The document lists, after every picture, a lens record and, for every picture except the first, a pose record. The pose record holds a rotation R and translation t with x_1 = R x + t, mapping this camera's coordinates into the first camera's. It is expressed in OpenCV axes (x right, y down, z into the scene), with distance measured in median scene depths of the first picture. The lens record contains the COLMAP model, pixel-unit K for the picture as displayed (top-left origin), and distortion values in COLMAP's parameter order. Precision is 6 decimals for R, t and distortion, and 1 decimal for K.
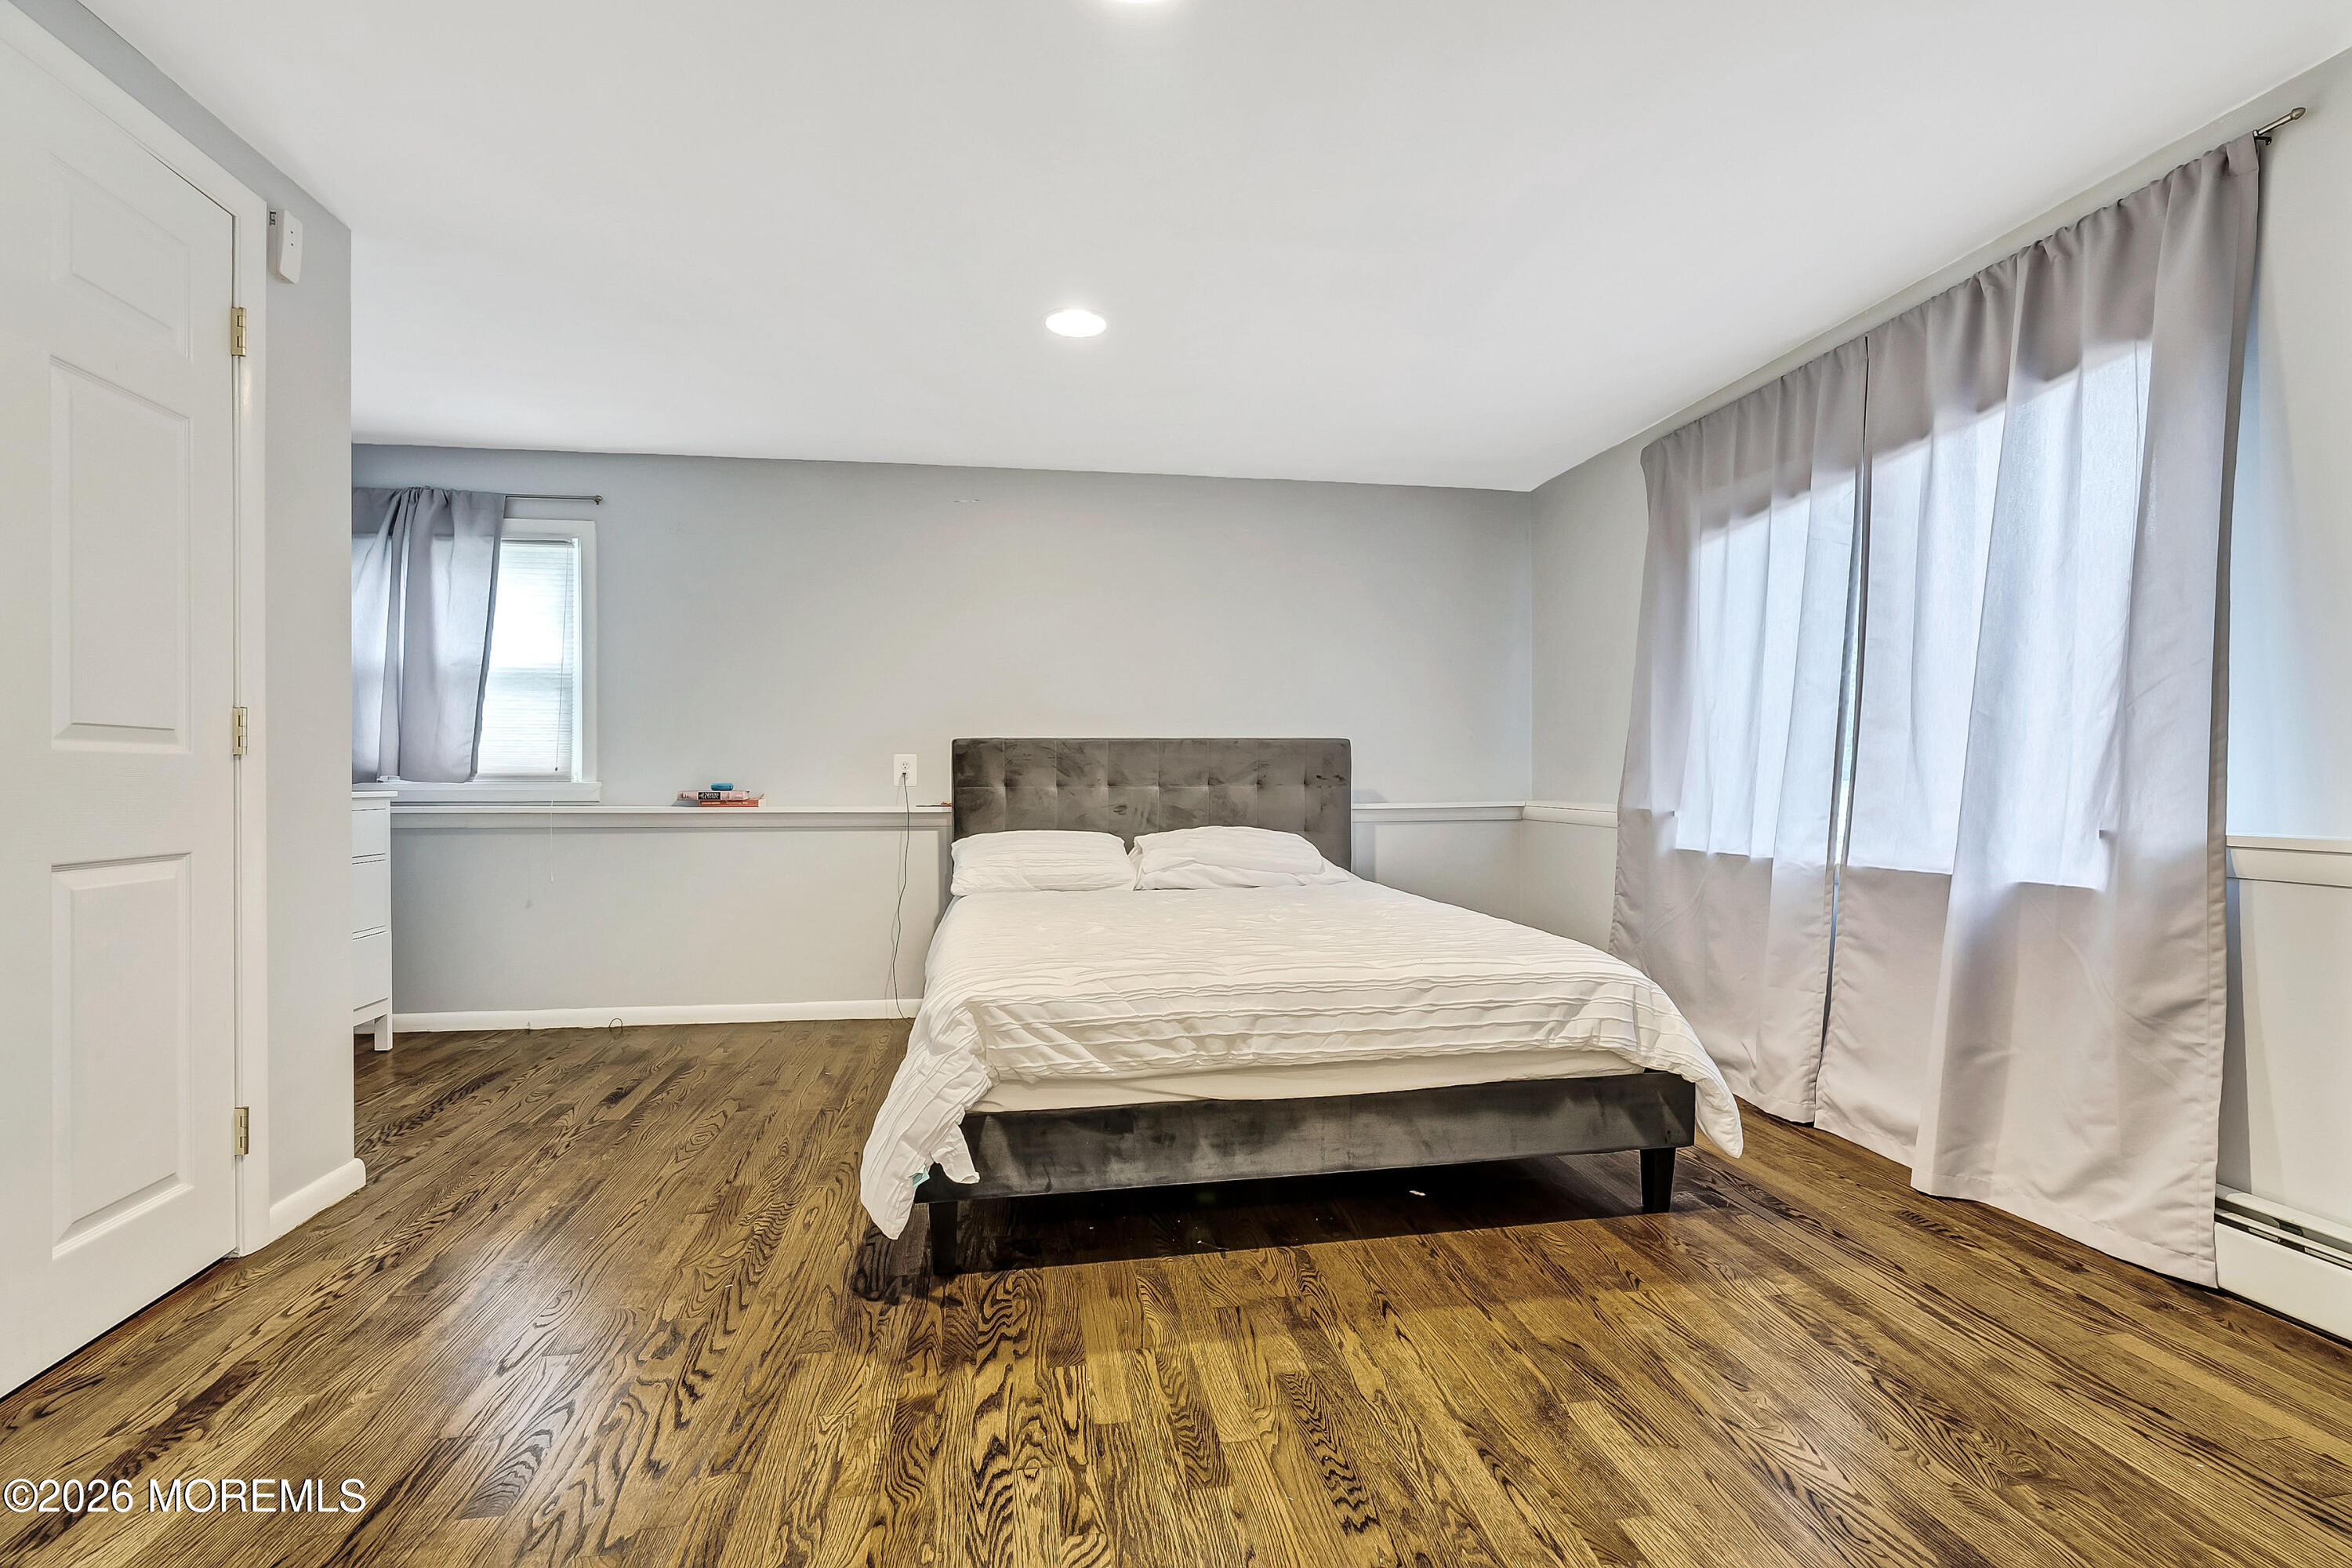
lens RADIAL K [[1061.6, 0, 1177.3], [0, 1061.6, 777.5], [0, 0, 1]] dist [-0.011509, 0.004287]
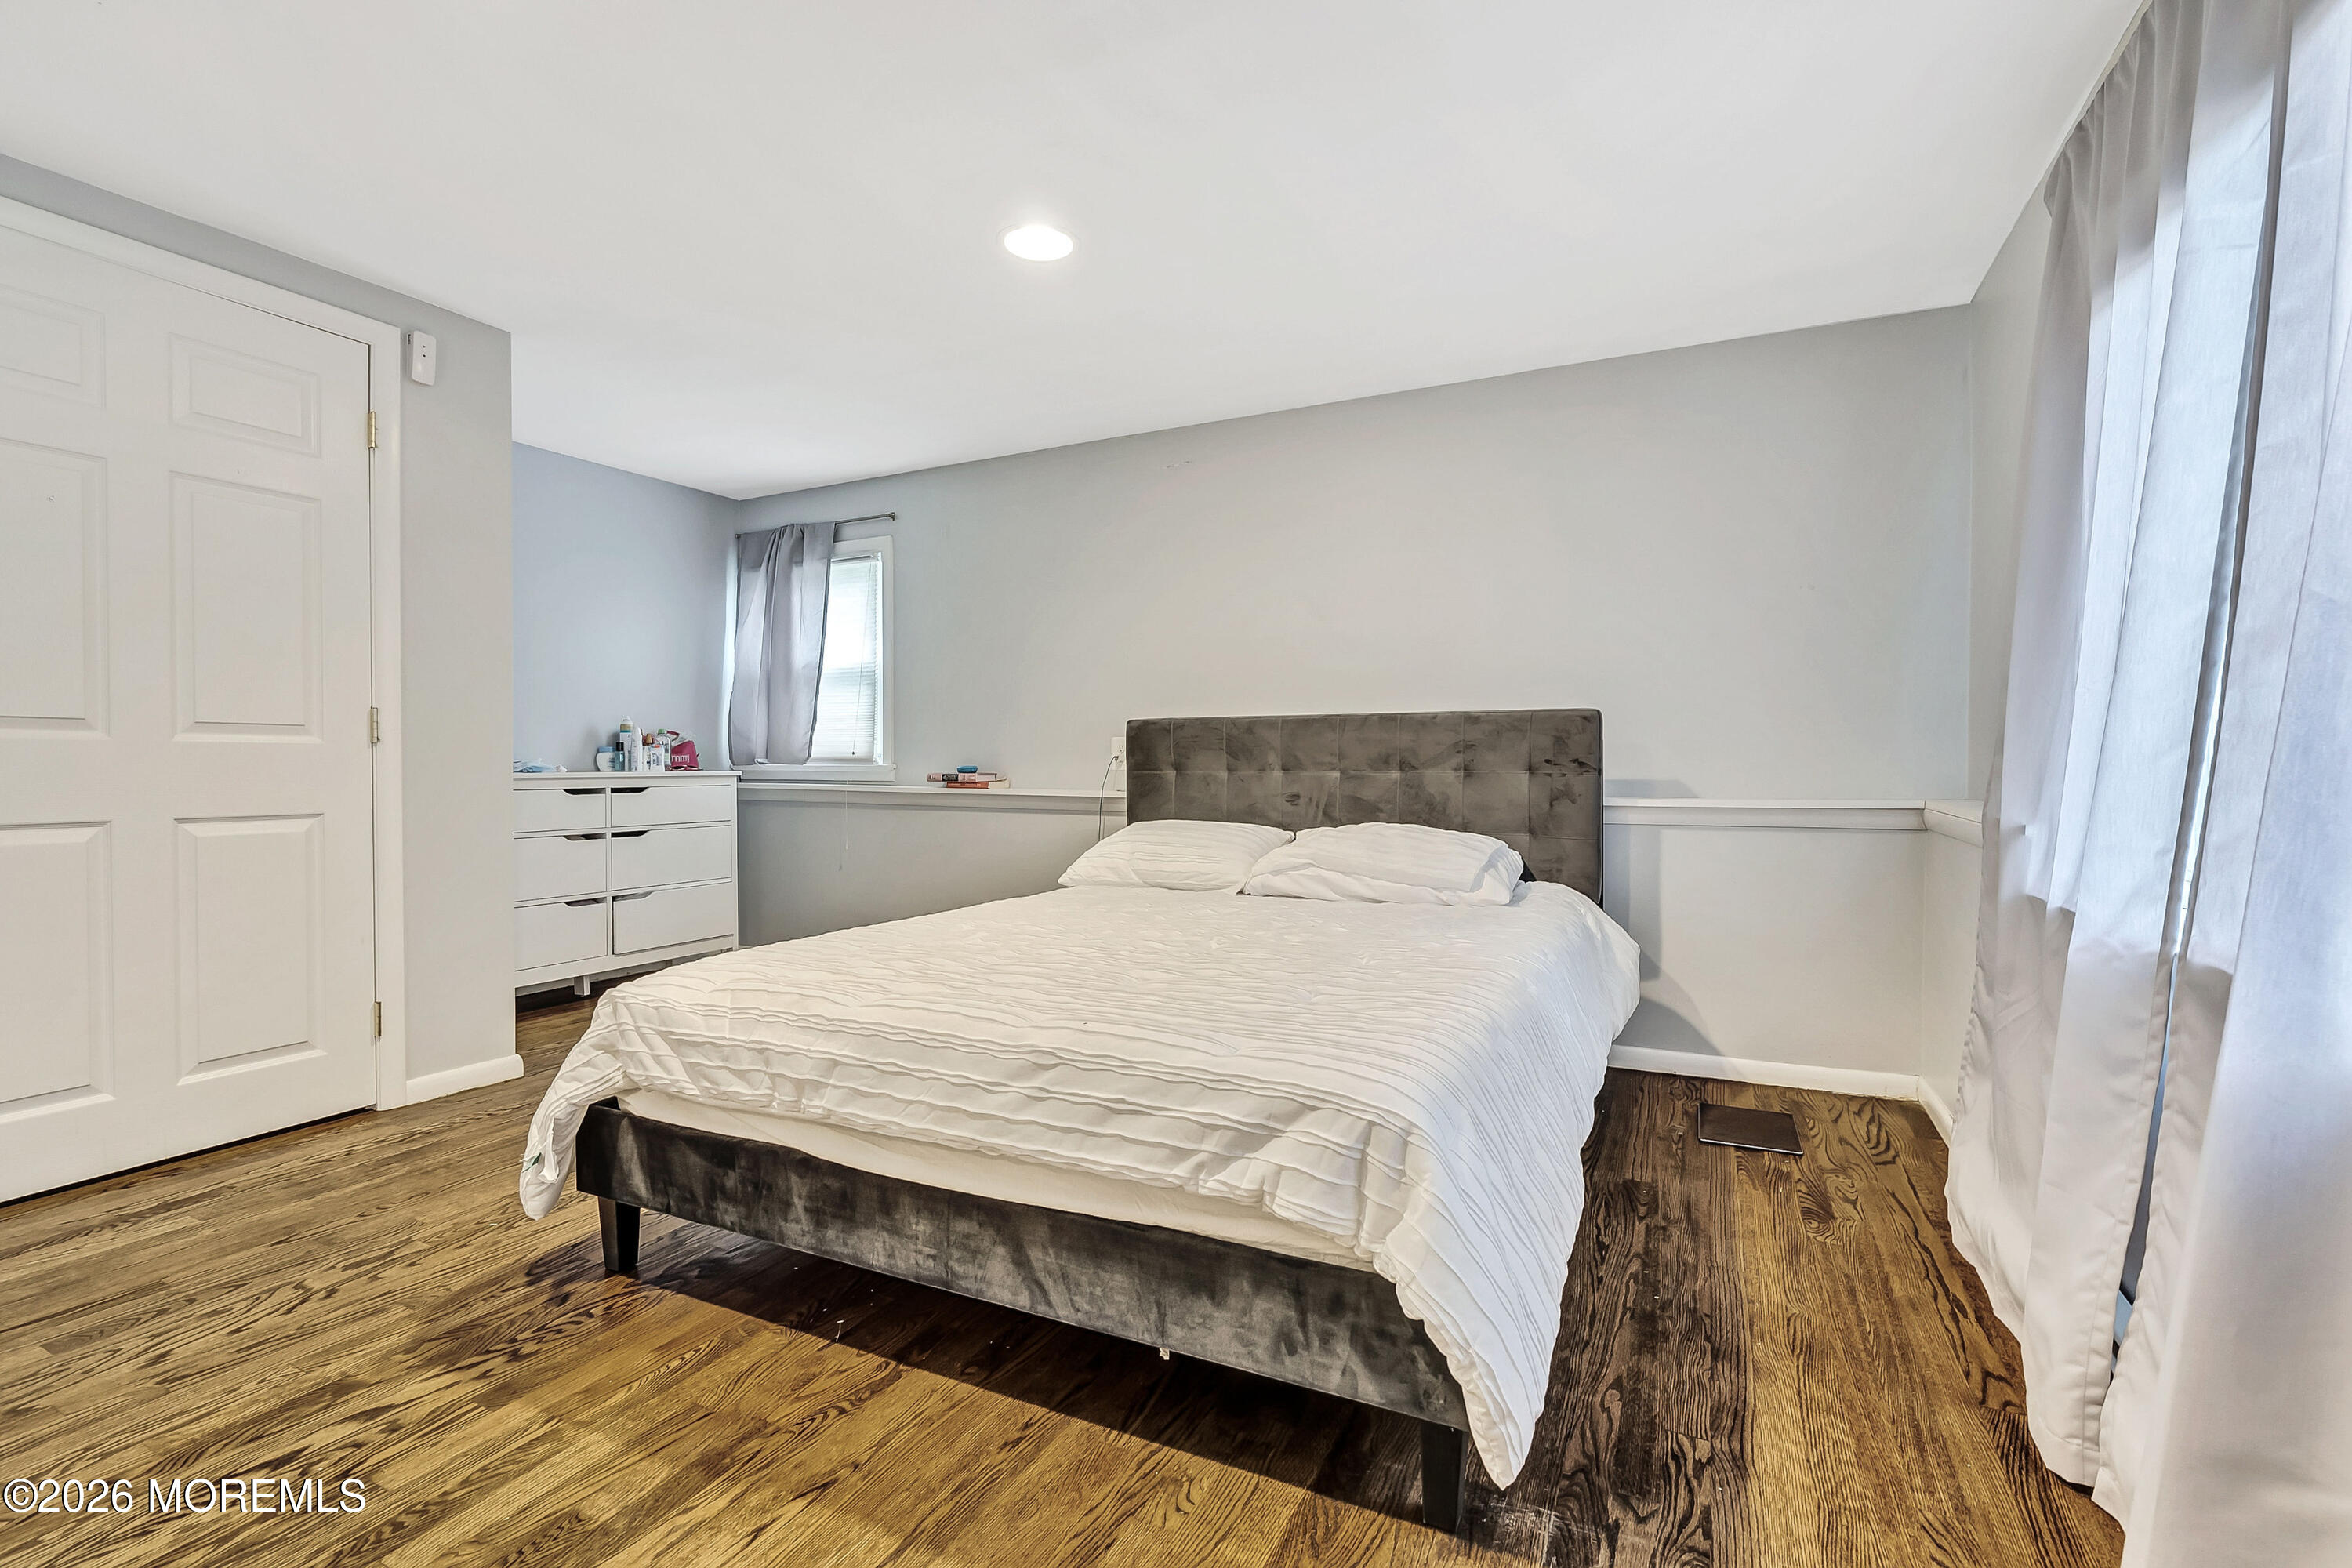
lens RADIAL K [[1061.6, 0, 1177.7], [0, 1061.6, 777.8], [0, 0, 1]] dist [-0.011509, 0.004287]
pose [[0.805682, 0.011359, -0.592239, 0.427347], [-0.002263, 0.999868, 0.016099, -0.000481], [0.592343, -0.011630, 0.805602, 0.294489]]
